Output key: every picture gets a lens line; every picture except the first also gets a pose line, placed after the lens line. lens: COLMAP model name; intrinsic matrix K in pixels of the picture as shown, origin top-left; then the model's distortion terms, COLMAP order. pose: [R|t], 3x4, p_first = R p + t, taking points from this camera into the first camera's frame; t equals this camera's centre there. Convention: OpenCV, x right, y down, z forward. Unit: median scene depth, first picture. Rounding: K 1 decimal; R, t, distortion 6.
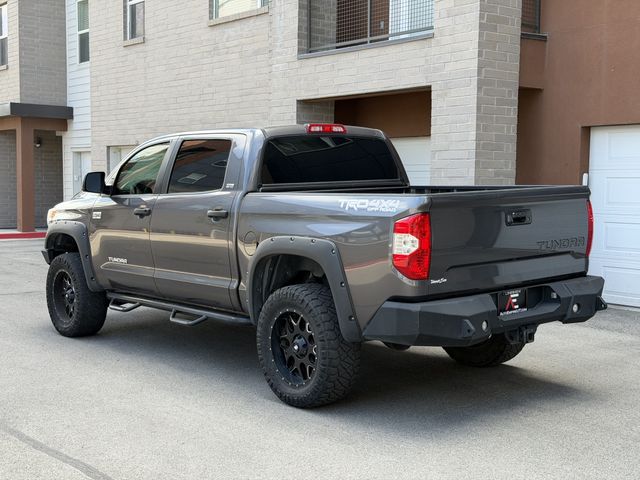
lens RADIAL K [[888.9, 0, 320.0], [0, 888.9, 240.0], [0, 0, 1]] dist [0.199267, -0.505997]
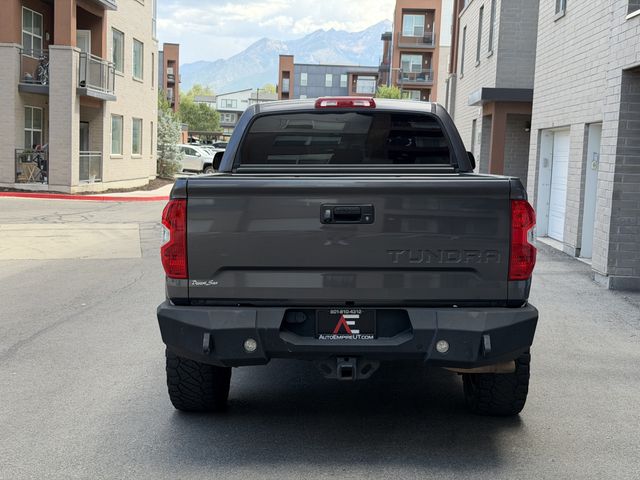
lens RADIAL K [[888.9, 0, 320.0], [0, 888.9, 240.0], [0, 0, 1]] dist [0.199267, -0.505997]
pose [[0.745530, 0.078228, -0.661865, 0.680626], [-0.068657, 0.996819, 0.040481, -0.031077], [0.662926, 0.015262, 0.748529, 0.407073]]
